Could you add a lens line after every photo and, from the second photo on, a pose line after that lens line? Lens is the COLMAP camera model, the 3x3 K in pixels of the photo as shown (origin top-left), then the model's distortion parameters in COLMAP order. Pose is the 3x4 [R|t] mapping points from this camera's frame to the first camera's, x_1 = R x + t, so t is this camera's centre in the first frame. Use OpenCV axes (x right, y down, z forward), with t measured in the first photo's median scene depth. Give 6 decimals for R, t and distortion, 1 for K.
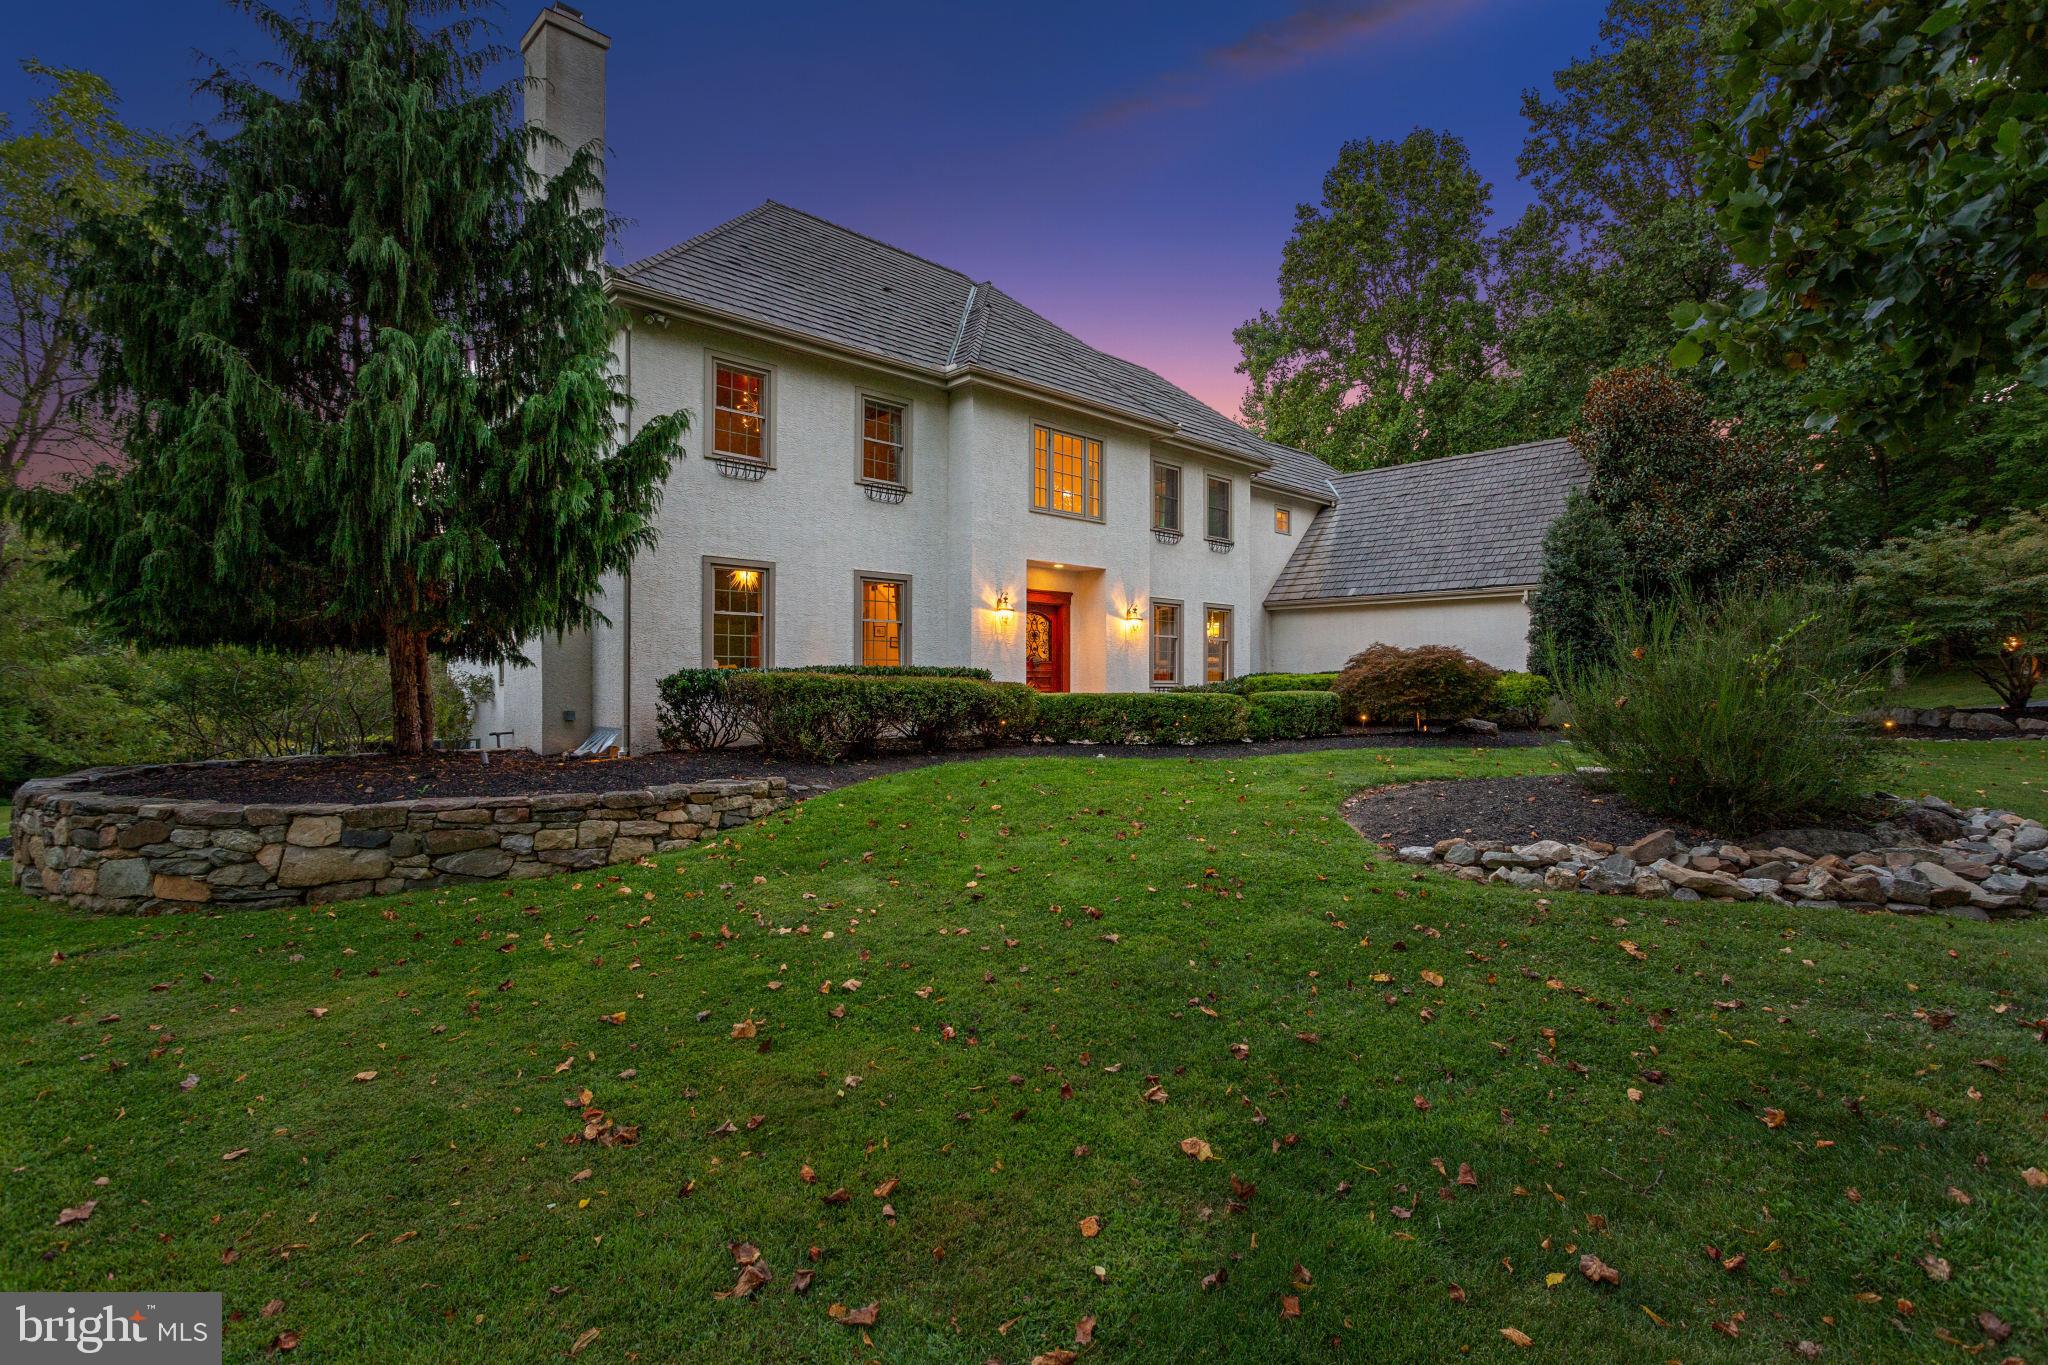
lens RADIAL K [[1001.7, 0, 1024.6], [0, 1001.7, 700.3], [0, 0, 1]] dist [0.001674, 0.000806]
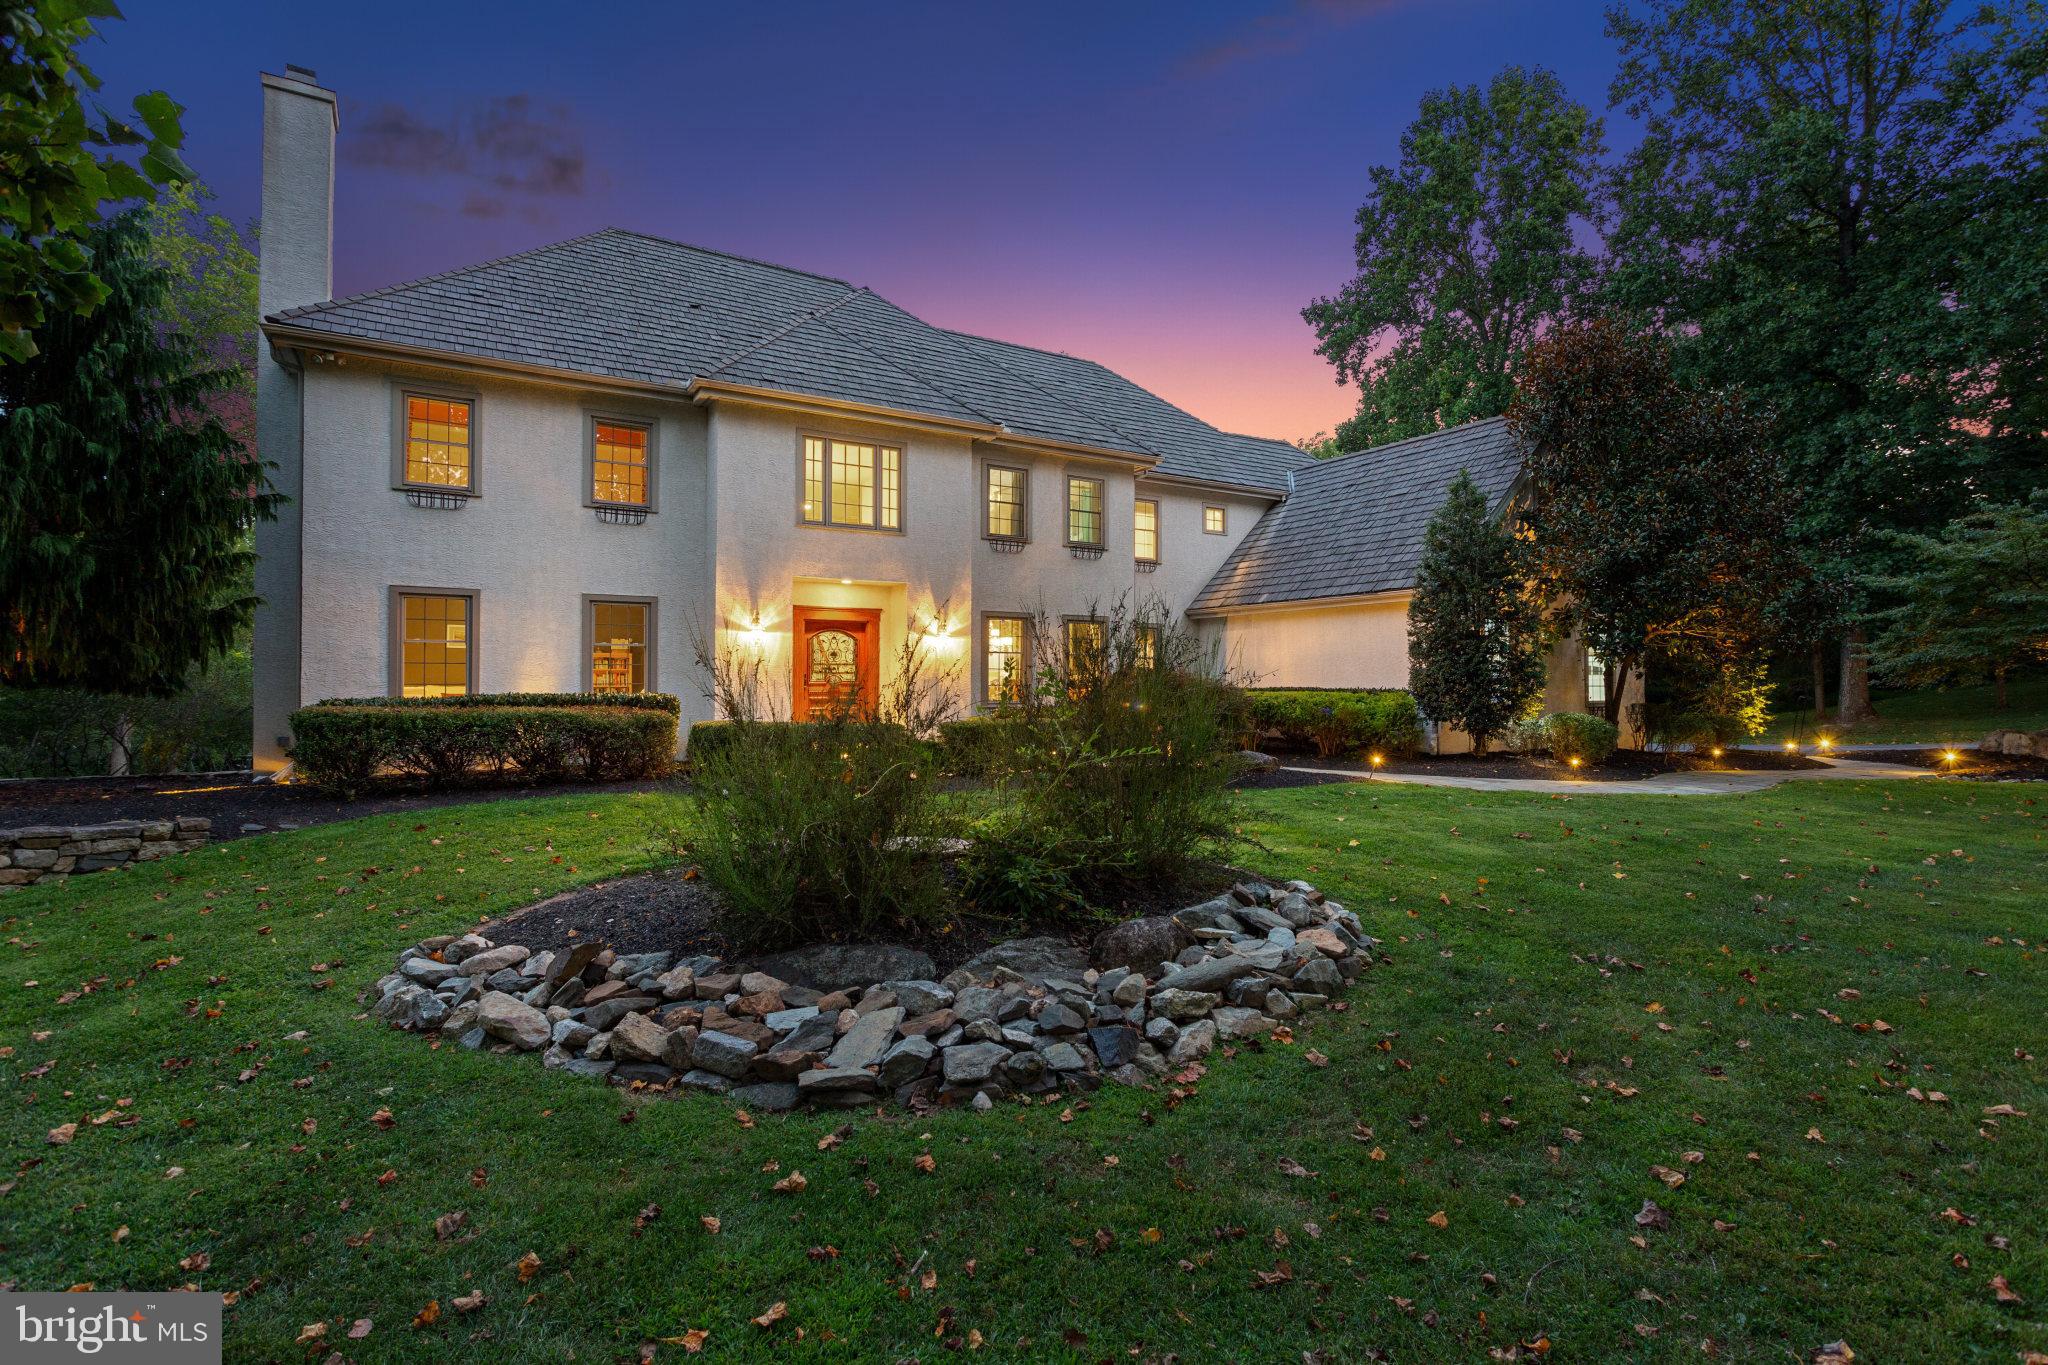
lens RADIAL K [[1010.4, 0, 1024.0], [0, 1010.4, 682.5], [0, 0, 1]] dist [0.004844, 0.001507]
pose [[0.976703, -0.002417, -0.214582, 0.315468], [-0.001618, 0.999825, -0.018627, -0.016500], [0.214590, 0.018540, 0.976528, 0.081291]]
